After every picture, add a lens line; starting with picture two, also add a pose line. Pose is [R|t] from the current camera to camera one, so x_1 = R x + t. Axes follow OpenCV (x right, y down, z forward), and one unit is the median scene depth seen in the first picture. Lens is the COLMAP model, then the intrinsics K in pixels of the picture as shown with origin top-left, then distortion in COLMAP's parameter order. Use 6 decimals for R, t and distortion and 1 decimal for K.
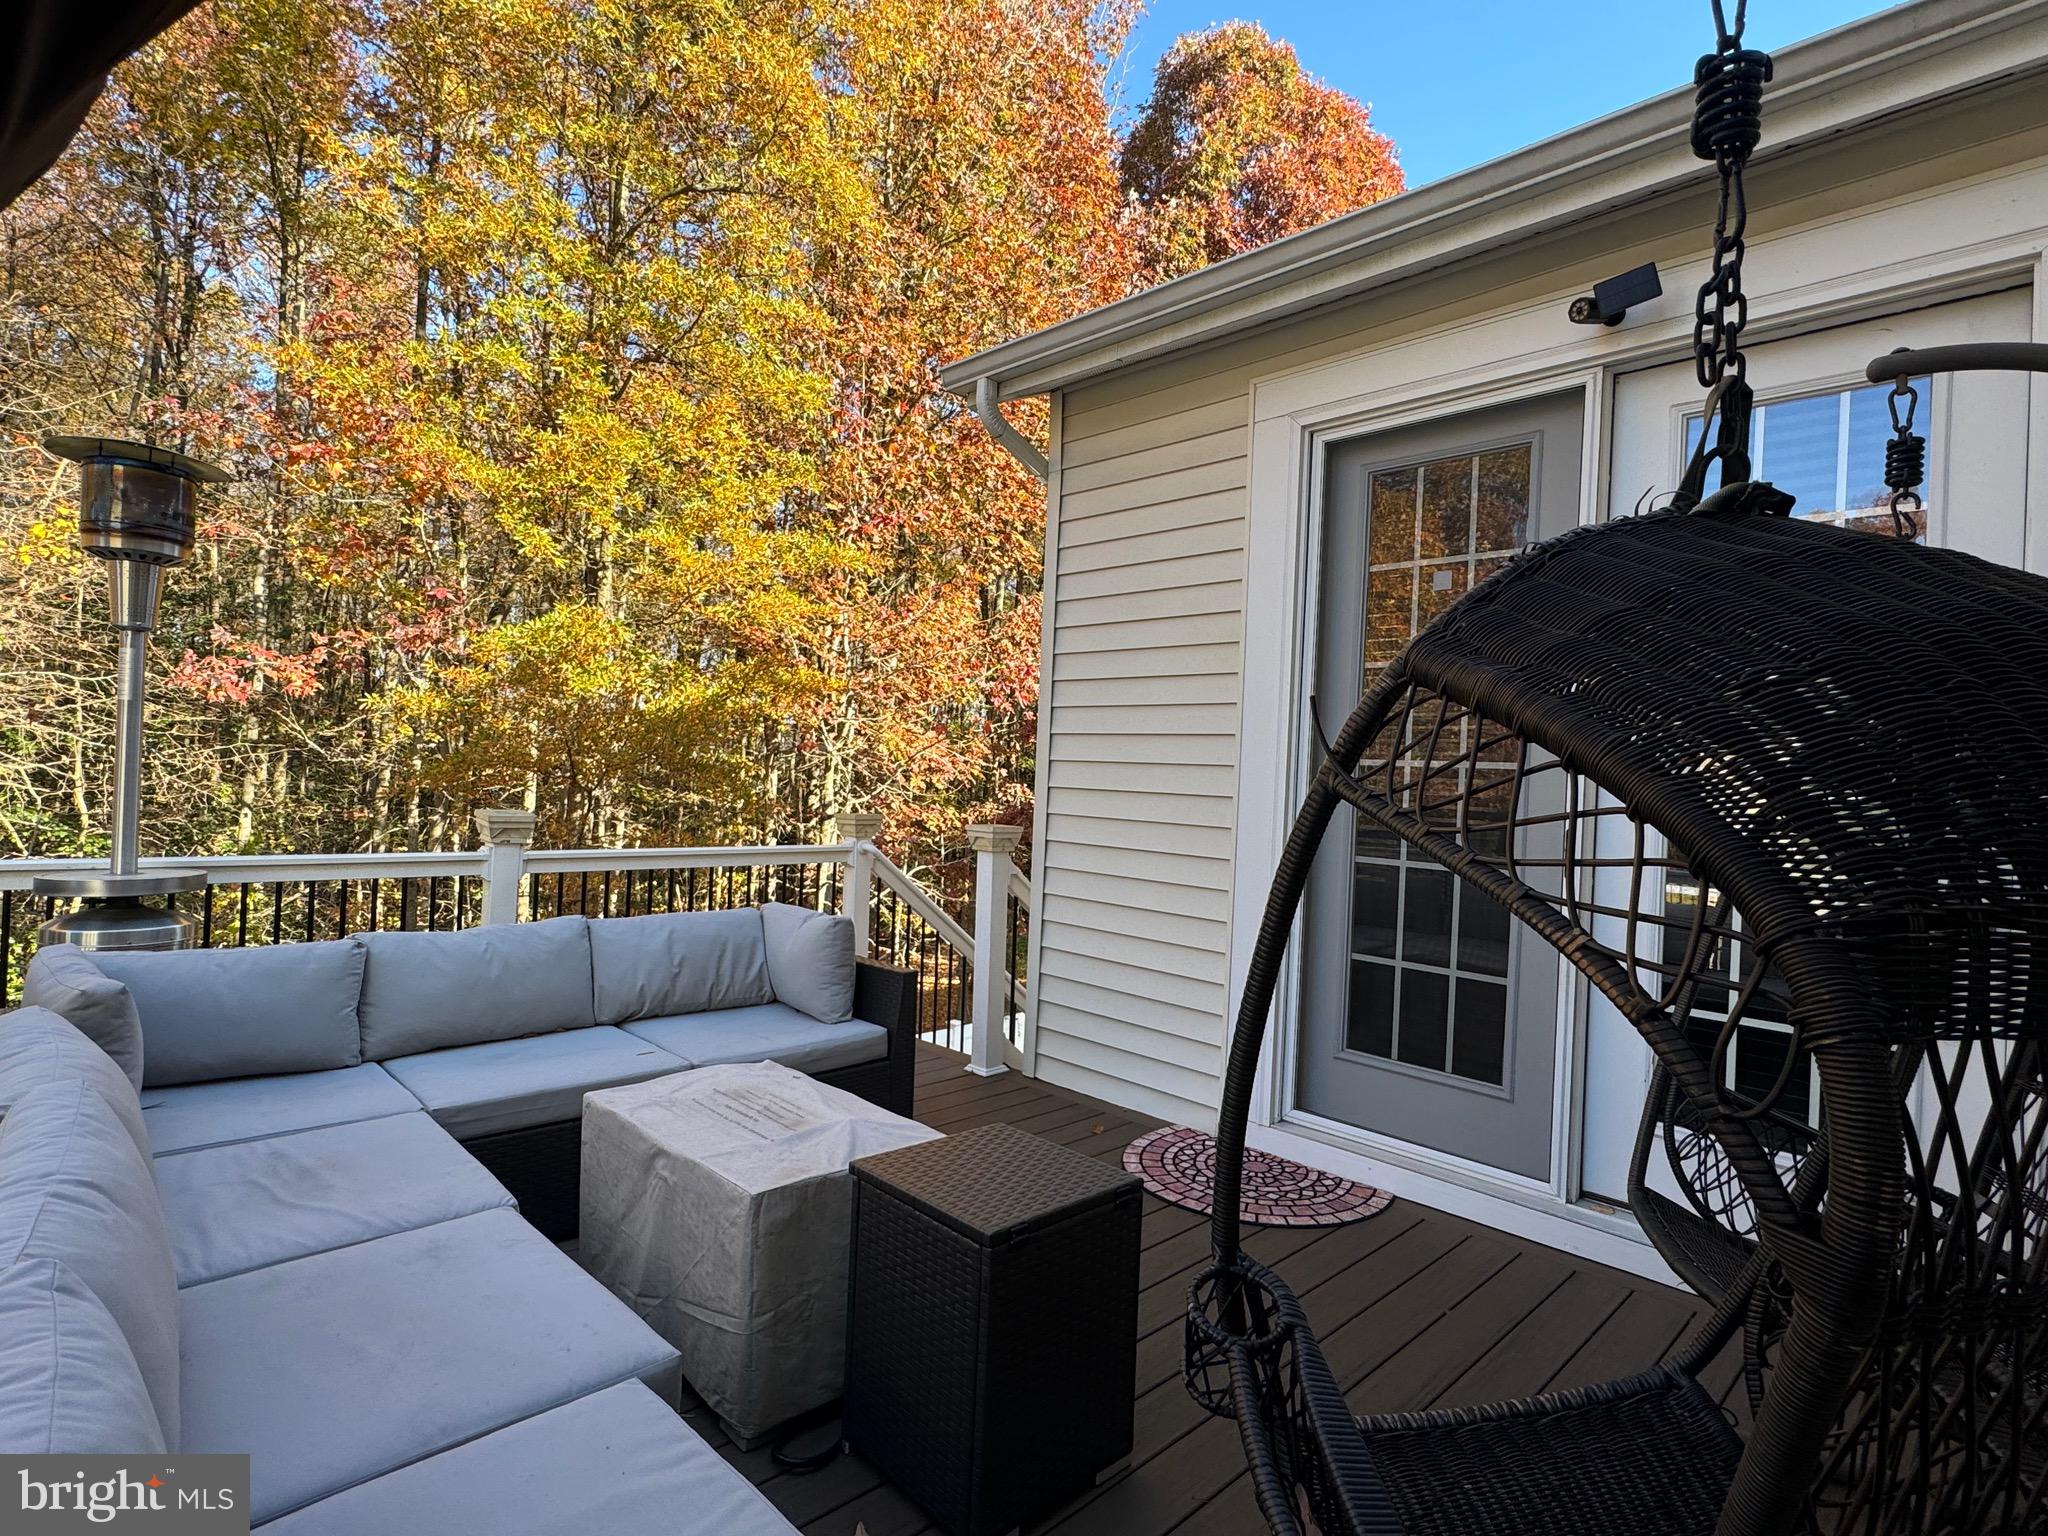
lens RADIAL K [[1032.6, 0, 1023.0], [0, 1032.6, 771.6], [0, 0, 1]] dist [0.001487, 0.000282]
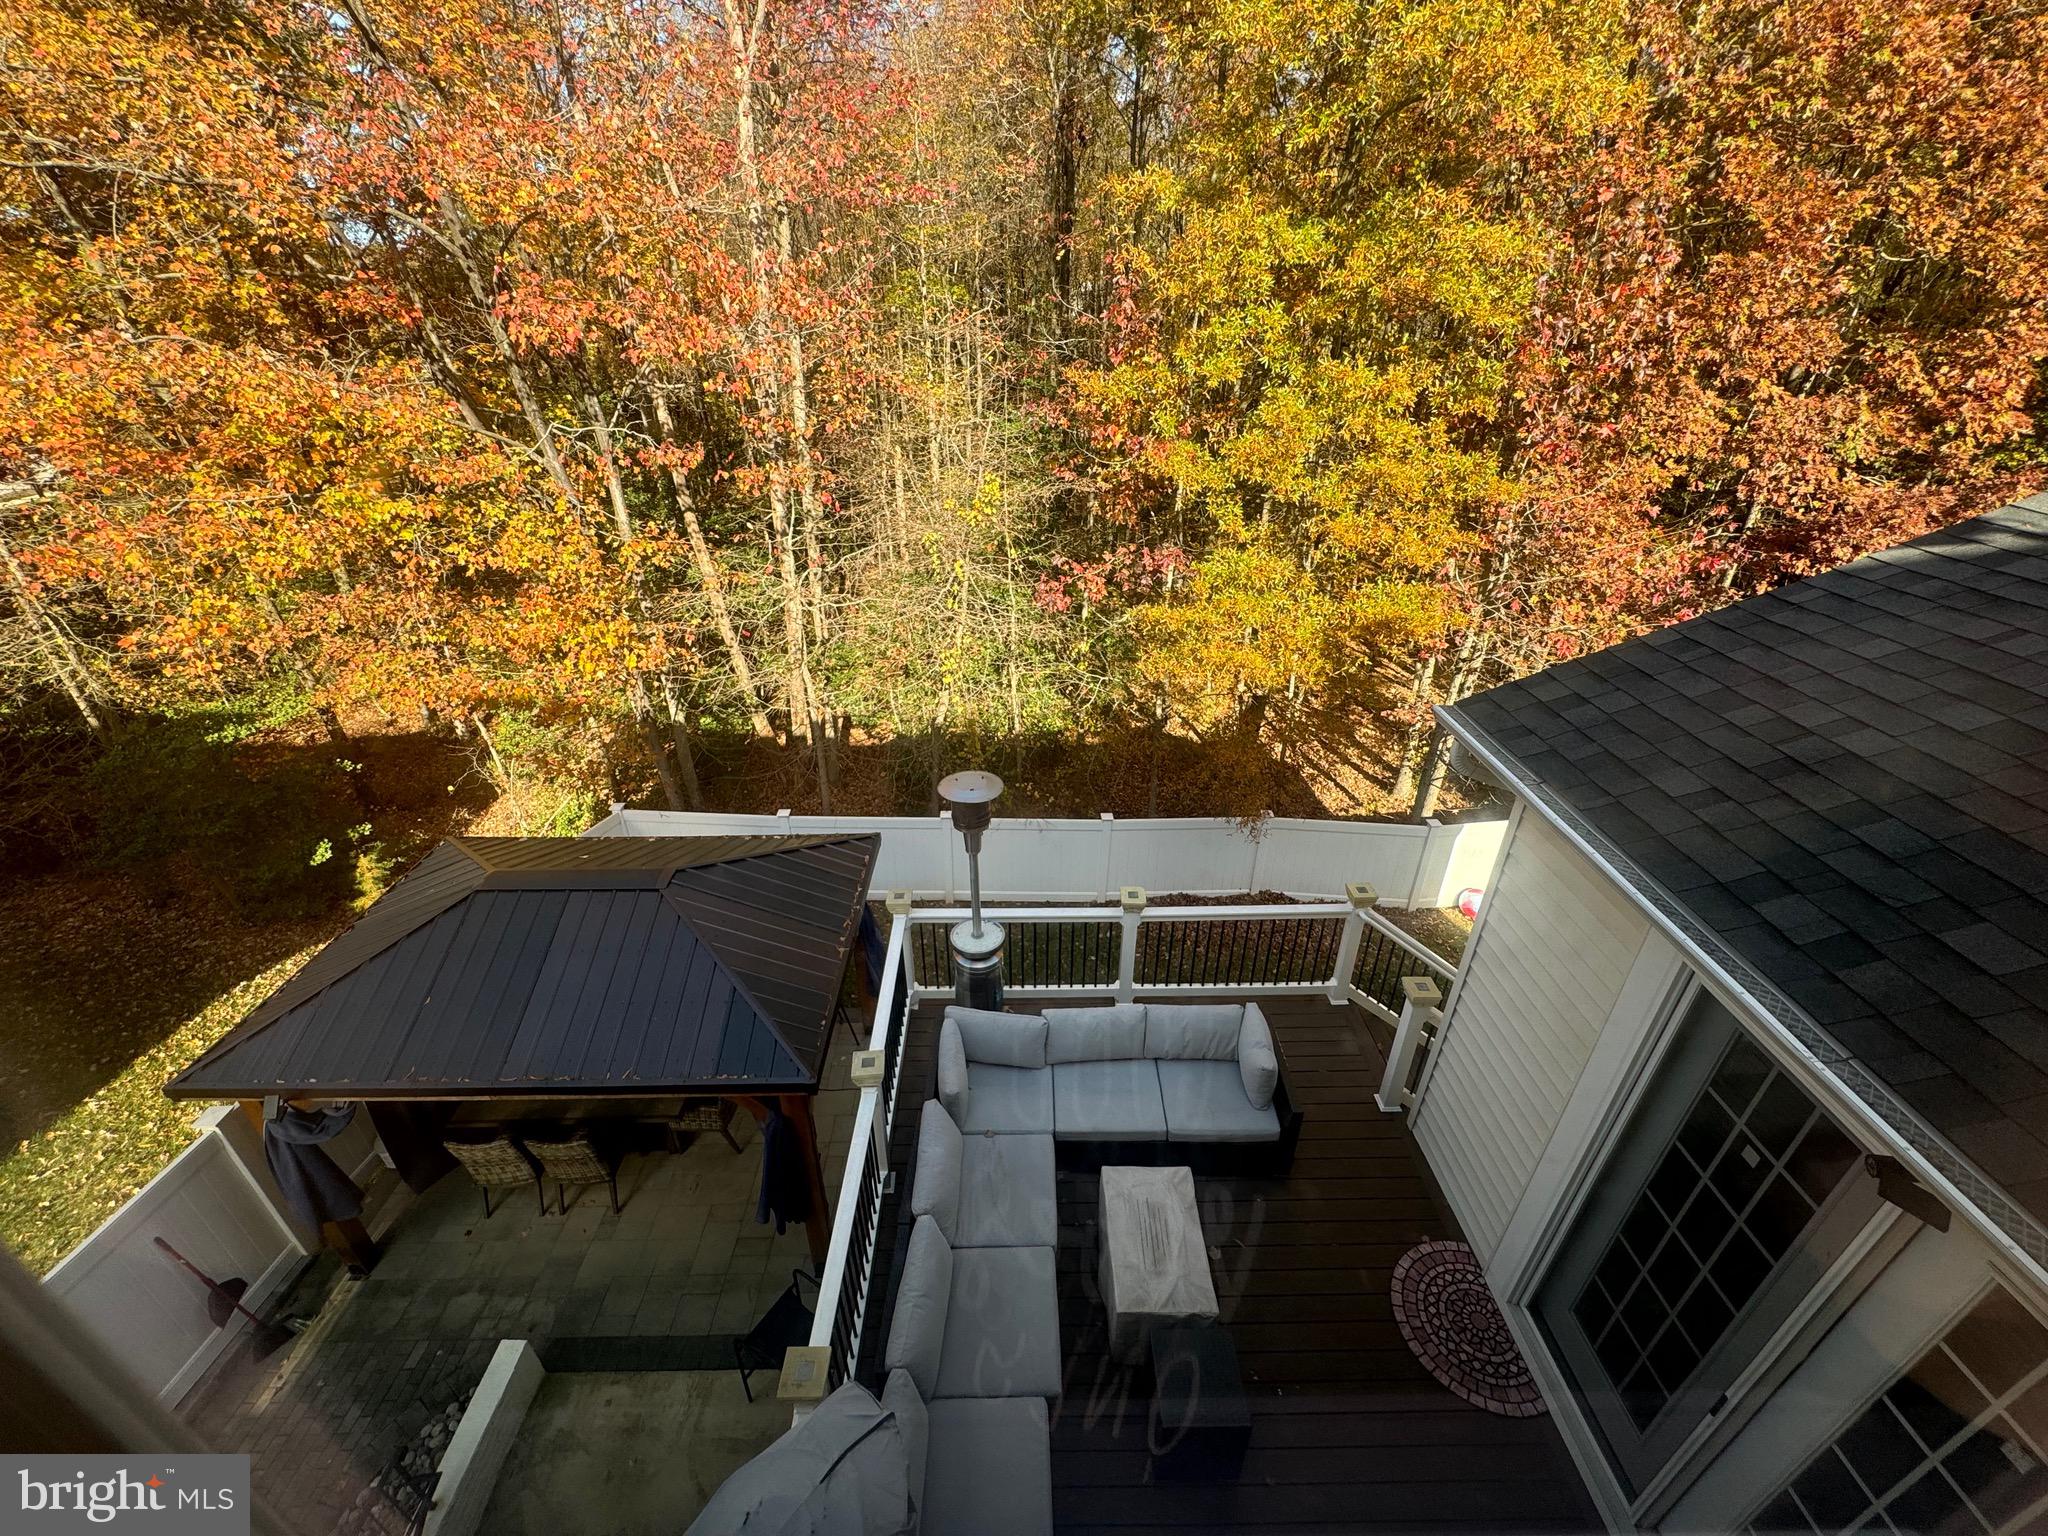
lens RADIAL K [[815.3, 0, 1021.5], [0, 815.3, 767.9], [0, 0, 1]] dist [-0.003178, 0.000508]
pose [[0.717983, 0.304469, -0.625938, 0.269322], [0.023048, 0.888367, 0.458556, -1.092790], [0.695679, -0.343662, 0.630815, -0.009122]]
